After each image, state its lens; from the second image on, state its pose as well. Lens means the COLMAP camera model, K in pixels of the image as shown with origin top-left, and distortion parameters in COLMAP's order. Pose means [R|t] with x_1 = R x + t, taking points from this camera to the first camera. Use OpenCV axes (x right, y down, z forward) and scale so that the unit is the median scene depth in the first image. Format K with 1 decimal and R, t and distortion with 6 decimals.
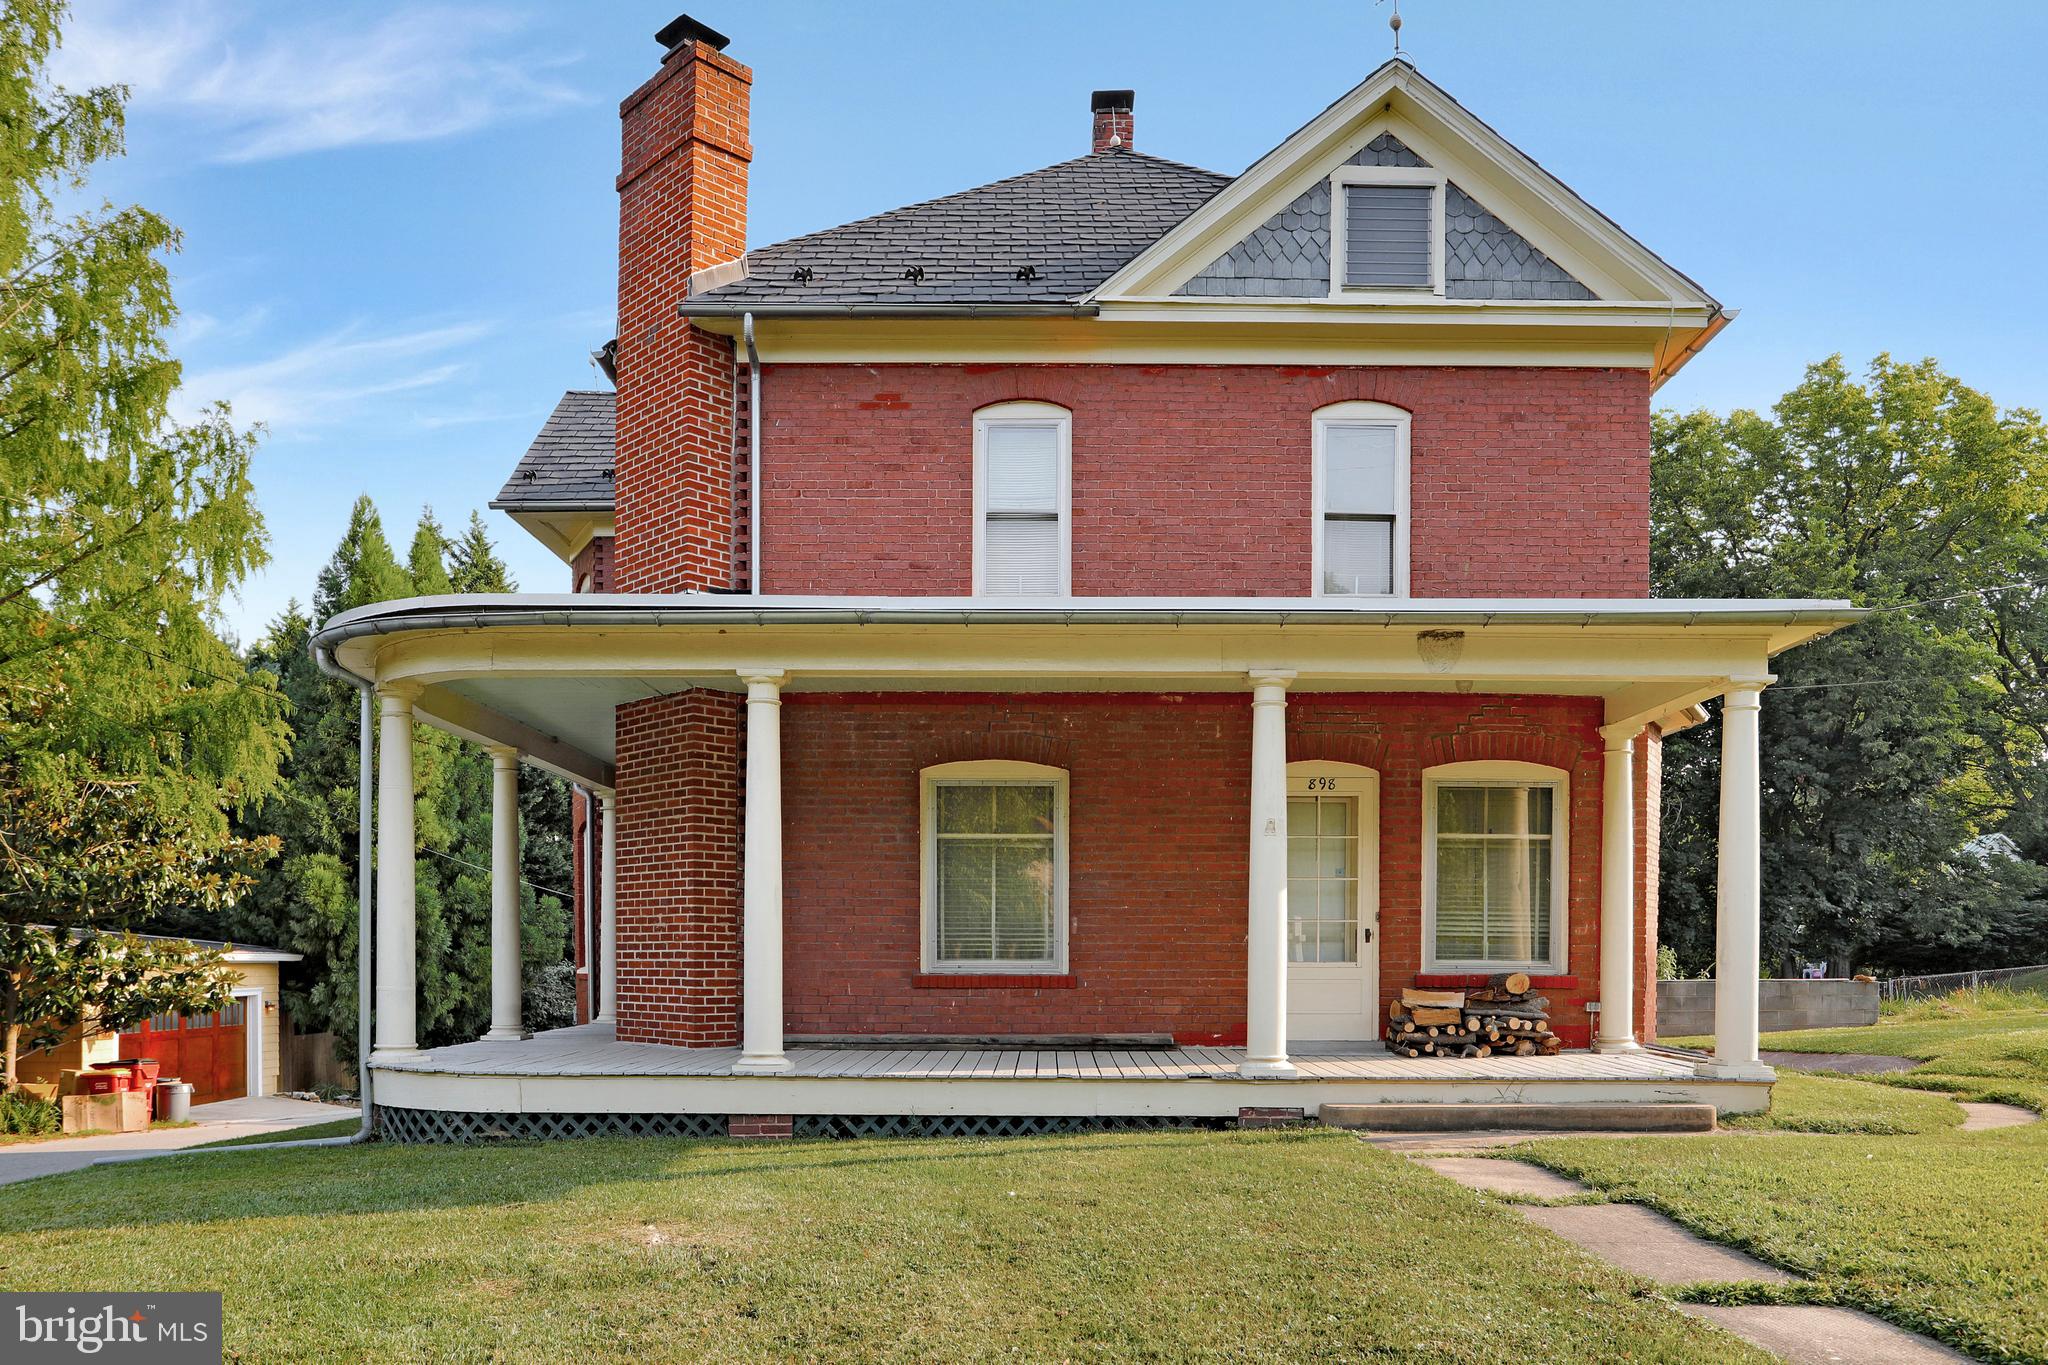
lens RADIAL K [[1486.7, 0, 1030.9], [0, 1486.7, 724.4], [0, 0, 1]] dist [-0.031075, 0.010248]
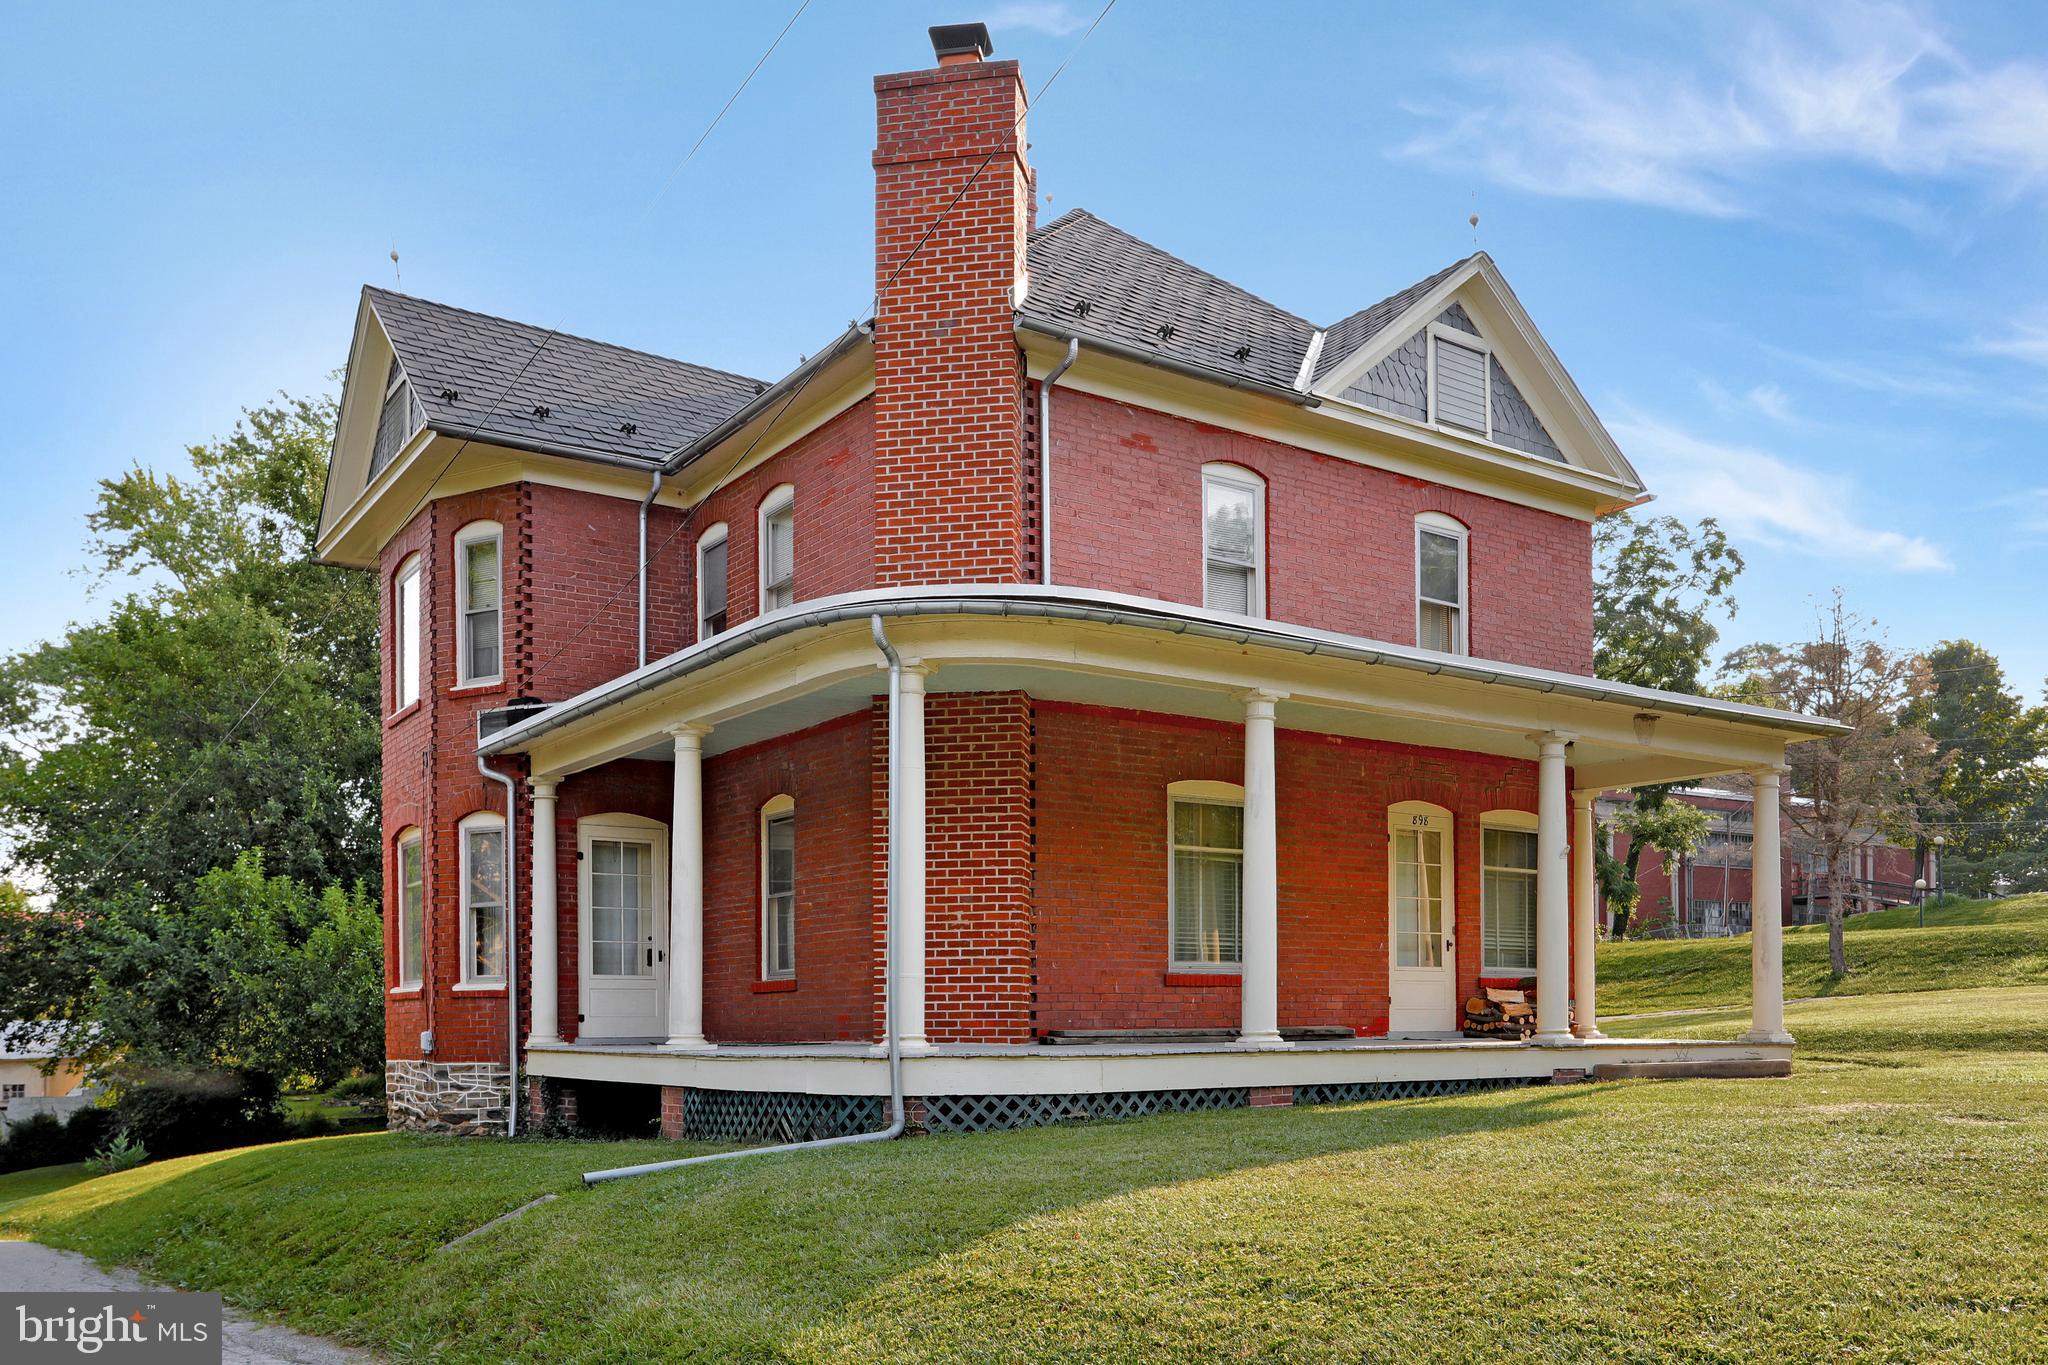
lens RADIAL K [[1663.9, 0, 1023.3], [0, 1663.9, 680.4], [0, 0, 1]] dist [-0.030310, 0.011599]
pose [[0.825451, 0.107413, 0.554160, -0.846584], [-0.081784, 0.994127, -0.070871, 0.049298], [-0.558518, 0.013179, 0.829388, 0.047608]]
